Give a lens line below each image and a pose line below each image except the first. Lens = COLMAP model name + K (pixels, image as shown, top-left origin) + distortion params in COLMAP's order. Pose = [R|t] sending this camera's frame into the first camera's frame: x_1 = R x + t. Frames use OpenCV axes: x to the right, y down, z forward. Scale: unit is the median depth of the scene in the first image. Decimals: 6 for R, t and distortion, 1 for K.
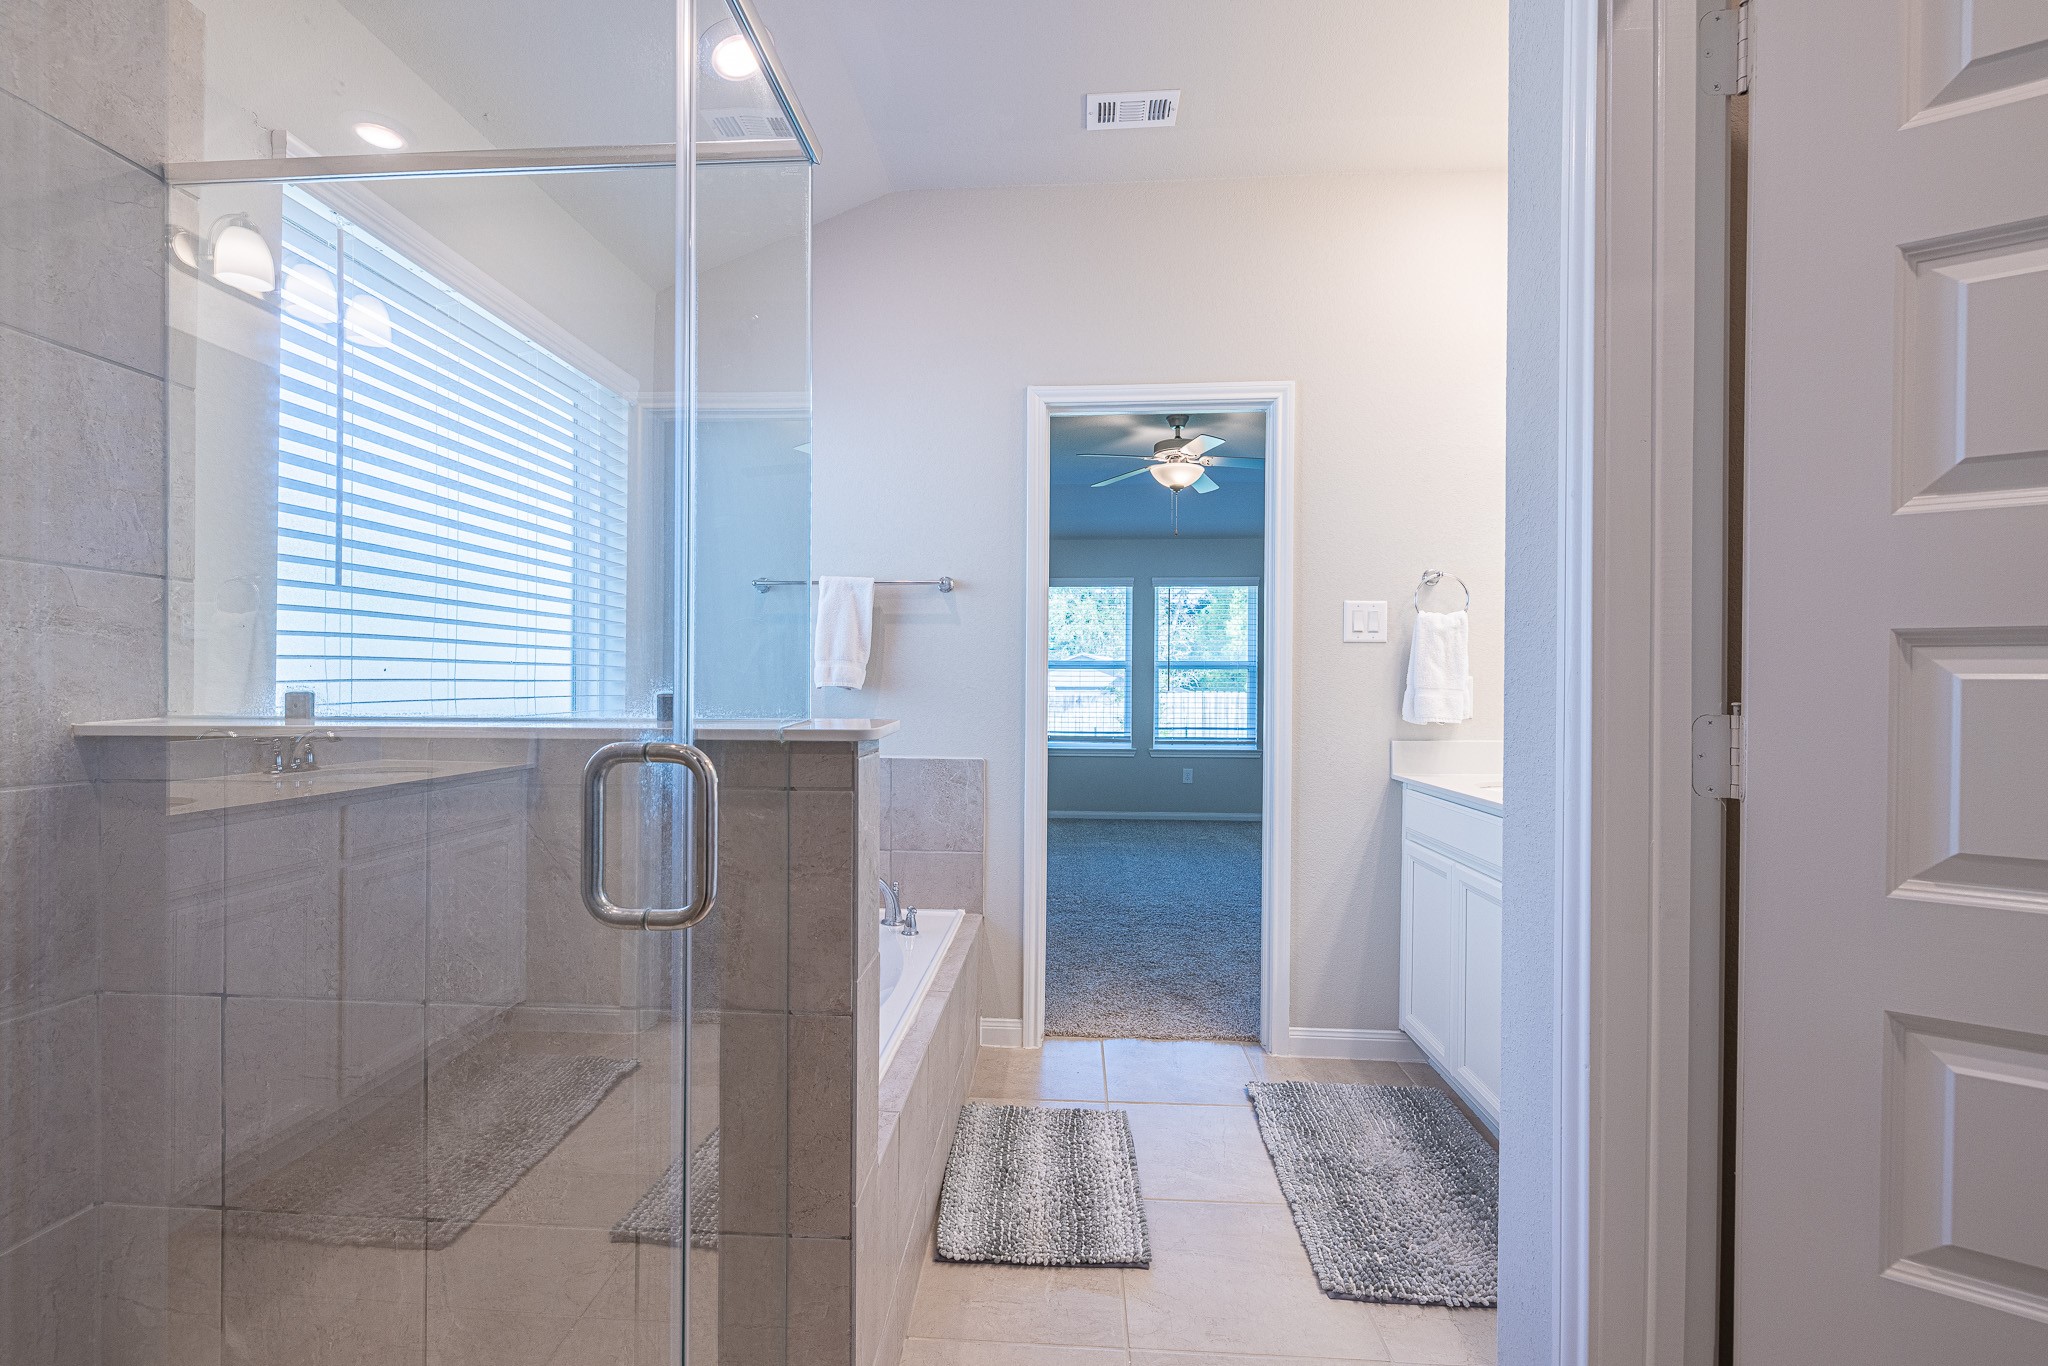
lens RADIAL K [[877.2, 0, 1011.6], [0, 877.2, 682.3], [0, 0, 1]] dist [-0.003324, -0.000265]
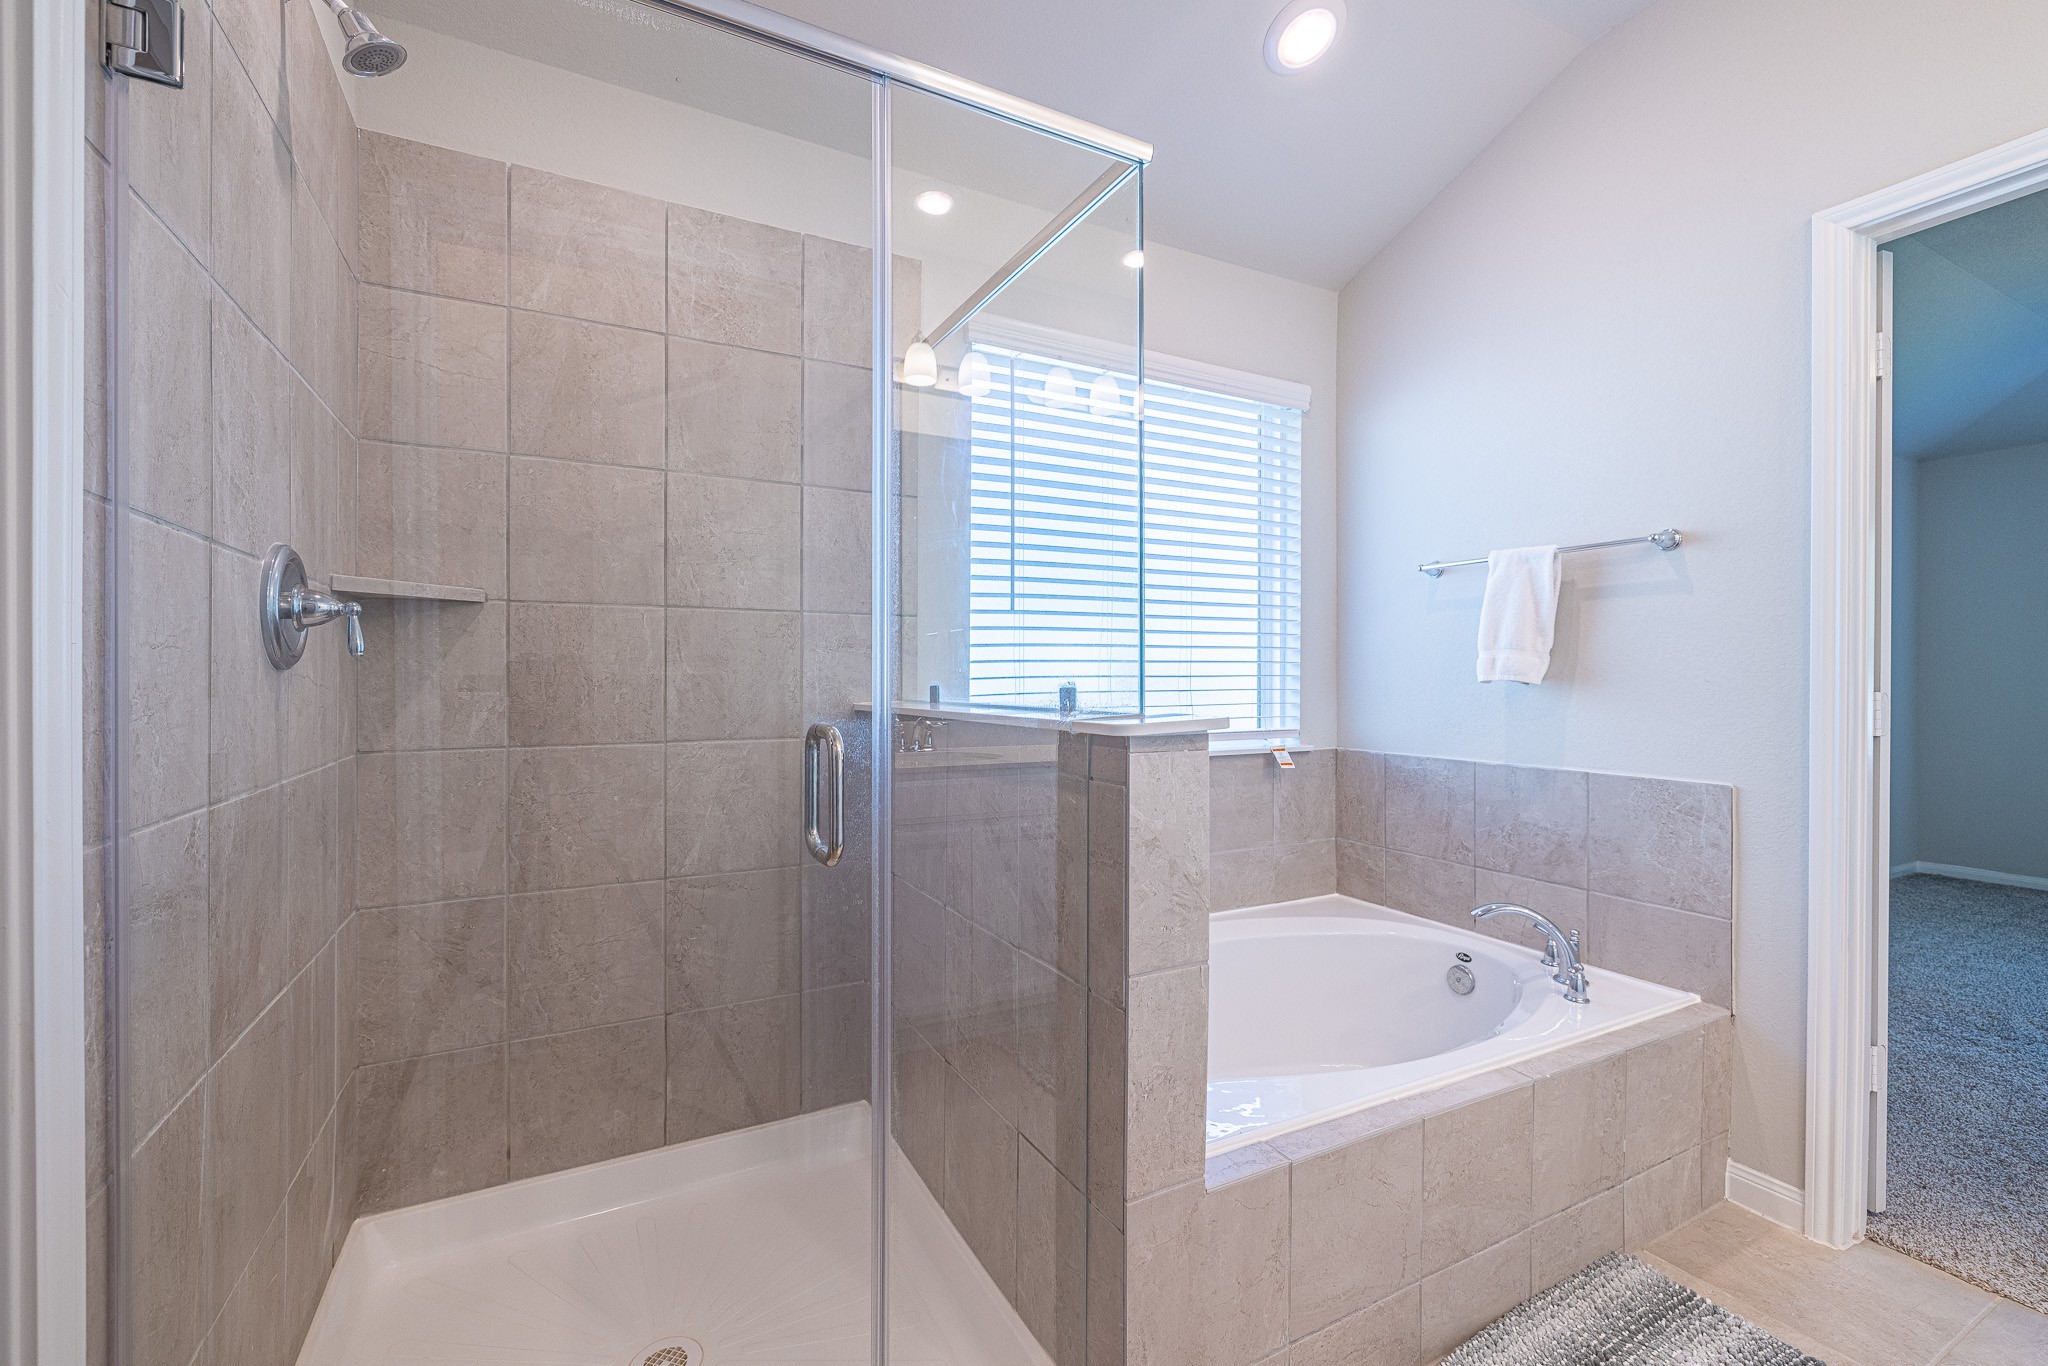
lens RADIAL K [[865.5, 0, 1017.1], [0, 865.5, 680.2], [0, 0, 1]] dist [0.002329, 0.000013]
pose [[0.521206, -0.002524, -0.853427, 0.264747], [0.005980, 0.999982, 0.000695, 0.001122], [0.853410, -0.005466, 0.521212, 0.171578]]
